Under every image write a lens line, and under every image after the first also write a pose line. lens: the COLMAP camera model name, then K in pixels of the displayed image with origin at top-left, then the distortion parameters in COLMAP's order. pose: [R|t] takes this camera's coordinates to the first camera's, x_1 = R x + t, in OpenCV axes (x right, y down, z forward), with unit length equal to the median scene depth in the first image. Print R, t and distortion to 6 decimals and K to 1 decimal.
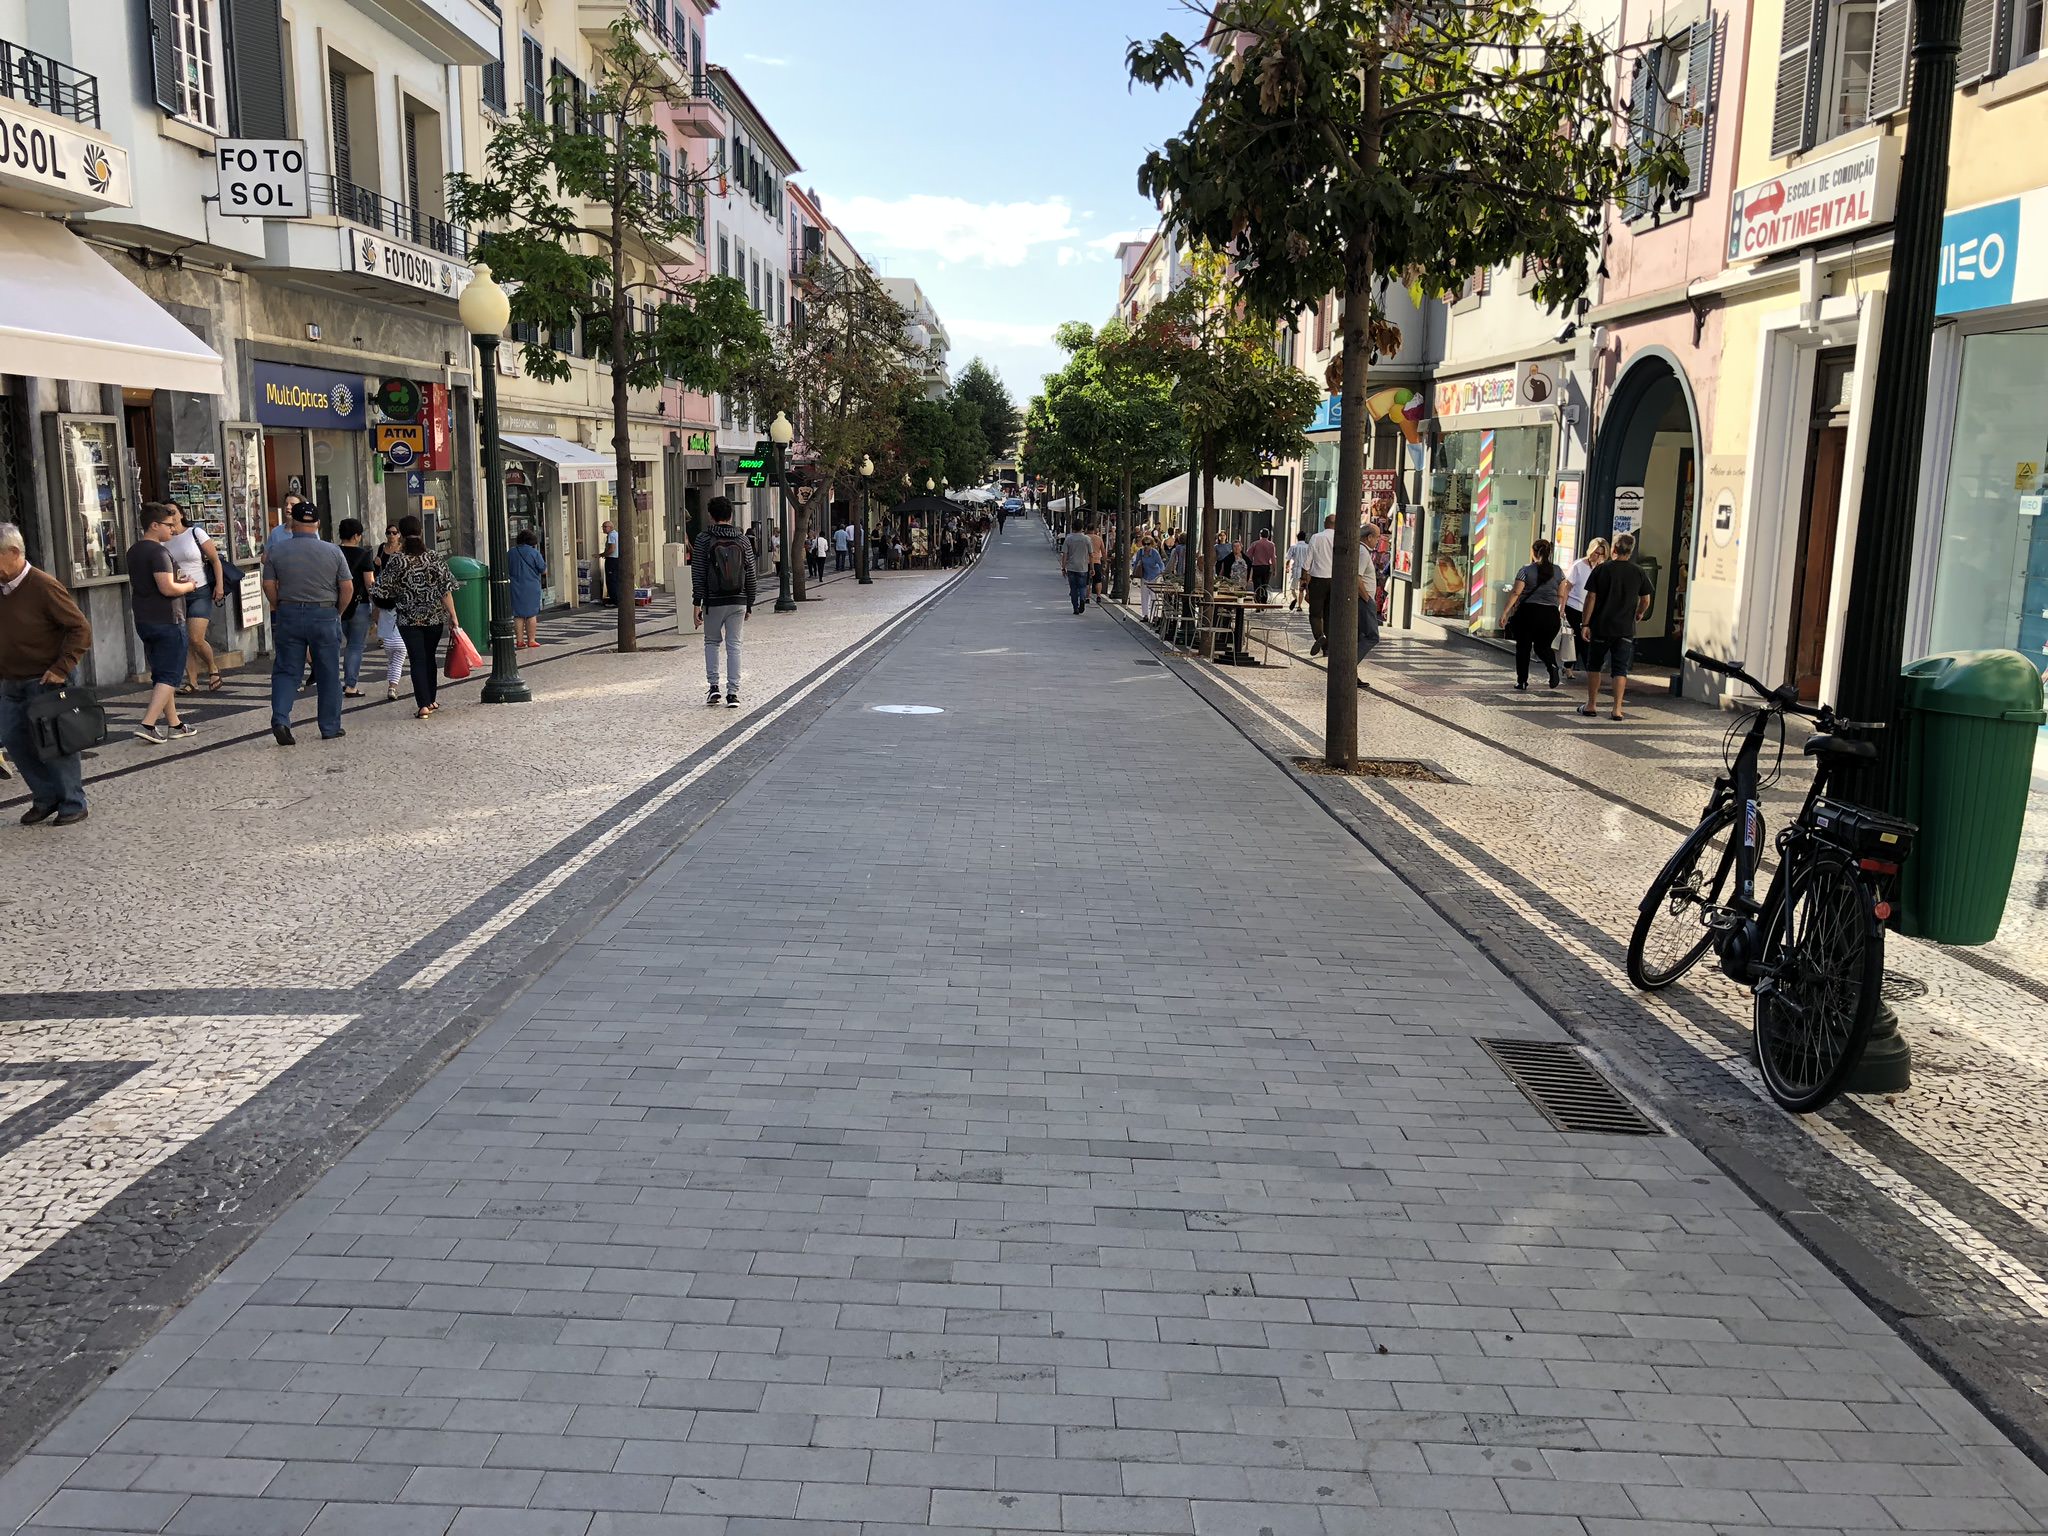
lens RADIAL K [[1650.3, 0, 1014.9], [0, 1650.3, 771.5], [0, 0, 1]] dist [0.008124, -0.003183]
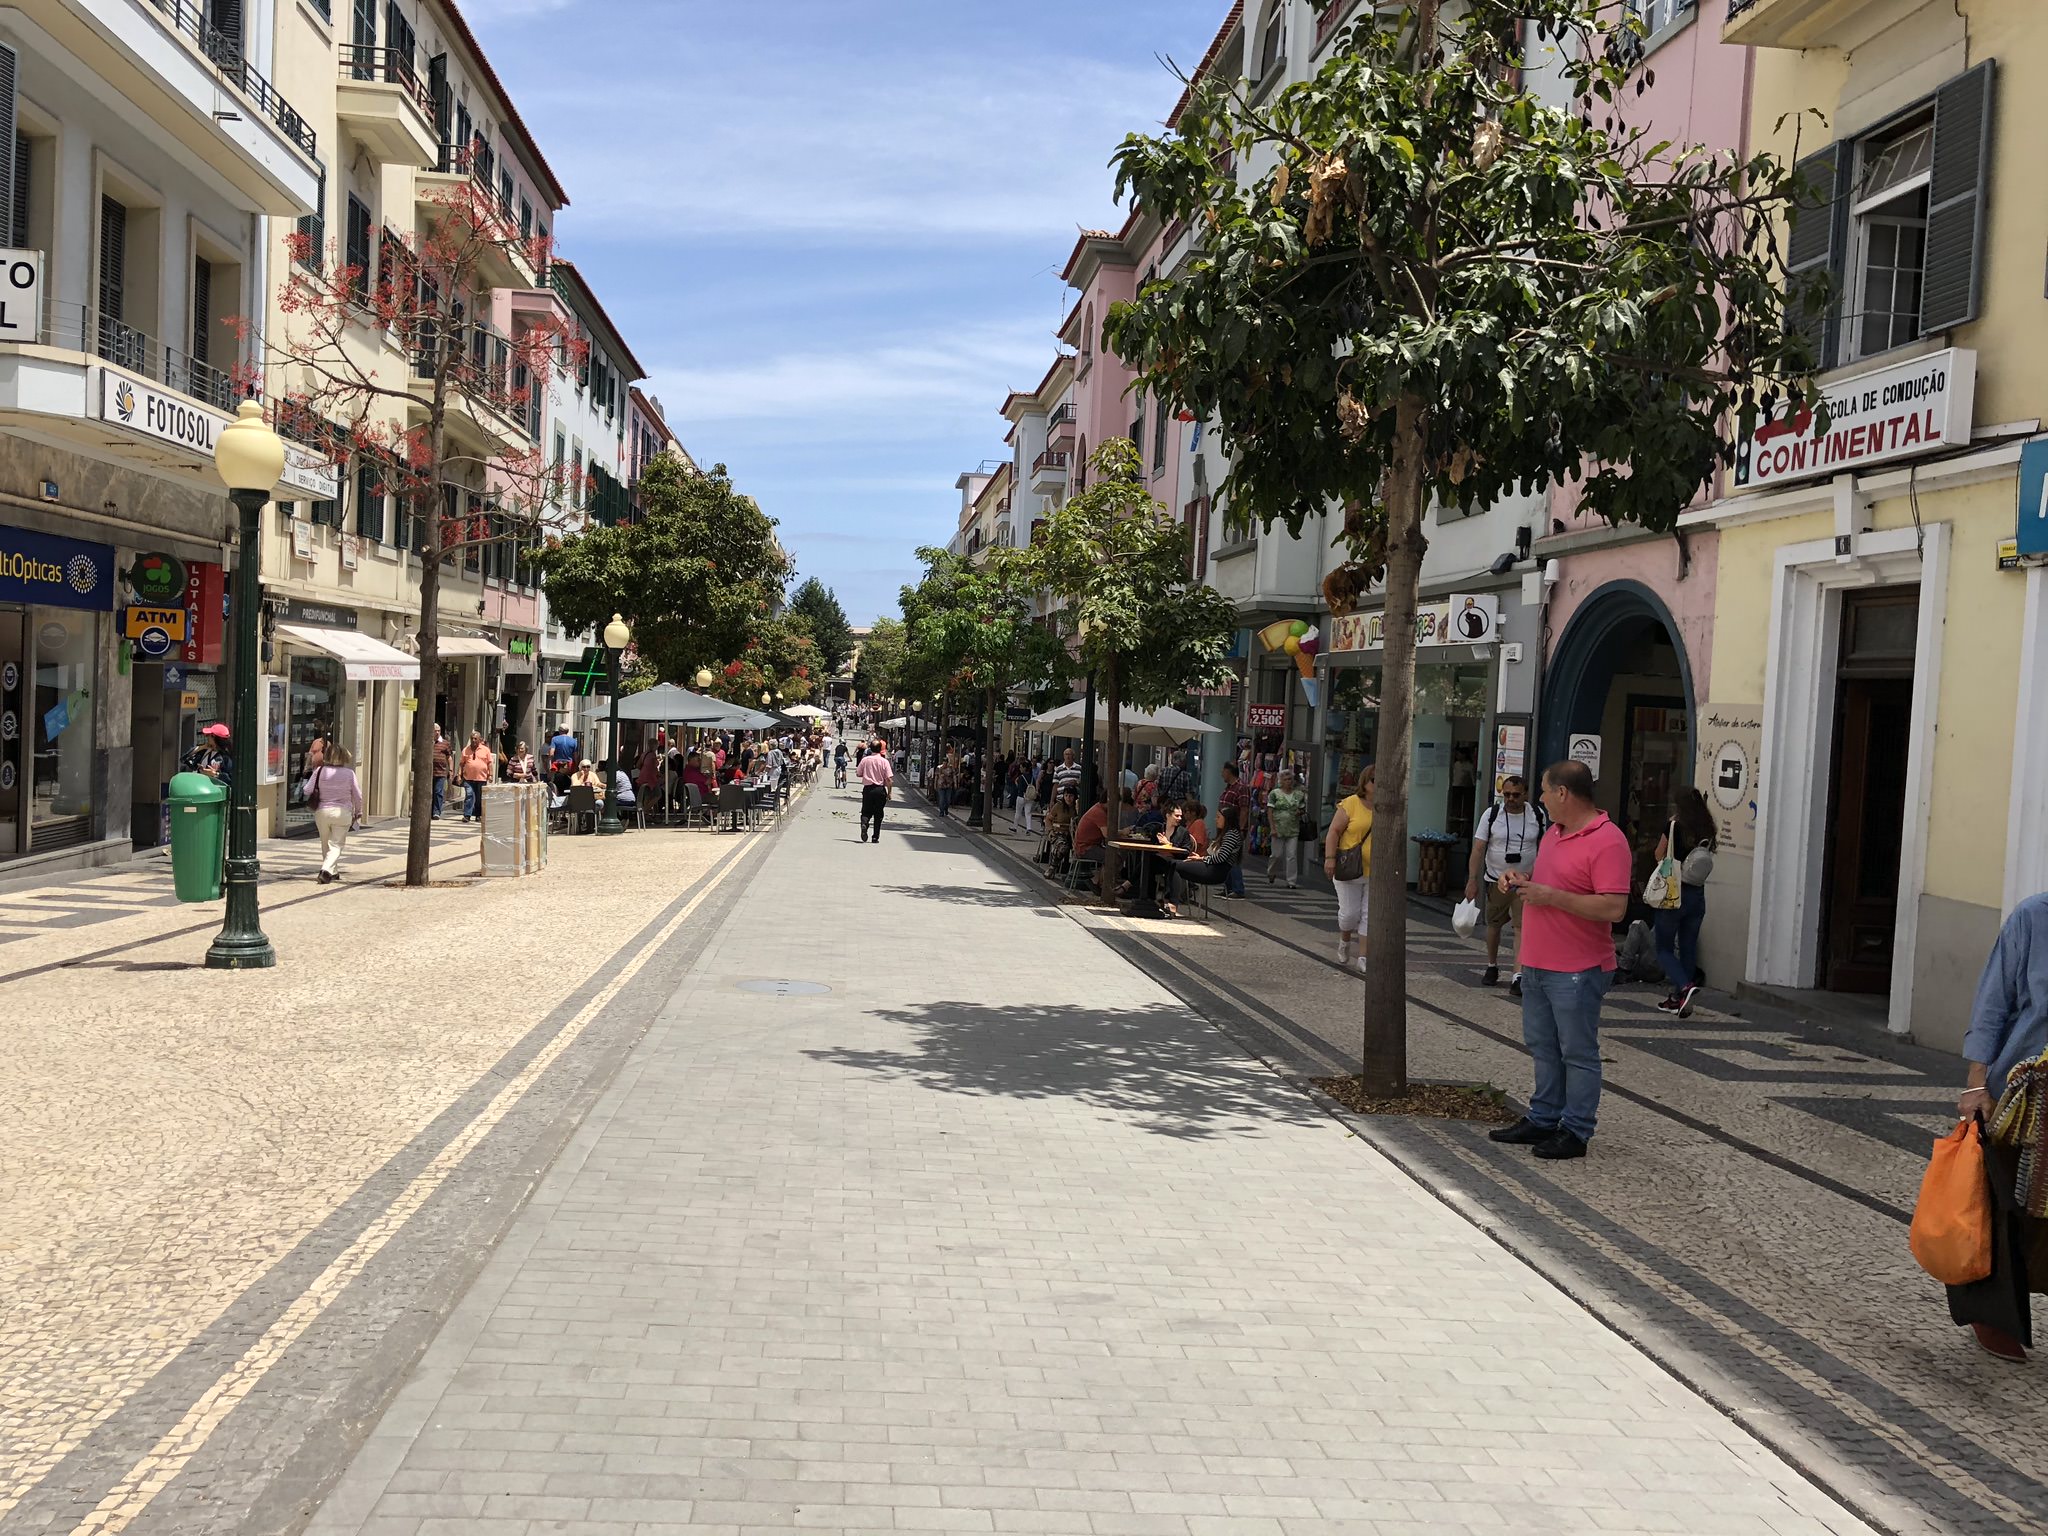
lens RADIAL K [[1650.3, 0, 1030.8], [0, 1650.3, 772.2], [0, 0, 1]] dist [0.008124, -0.003183]
pose [[0.992697, 0.033451, 0.115906, -0.026727], [-0.017820, 0.990908, -0.133357, -0.023252], [-0.119313, 0.130318, 0.984267, 0.134142]]
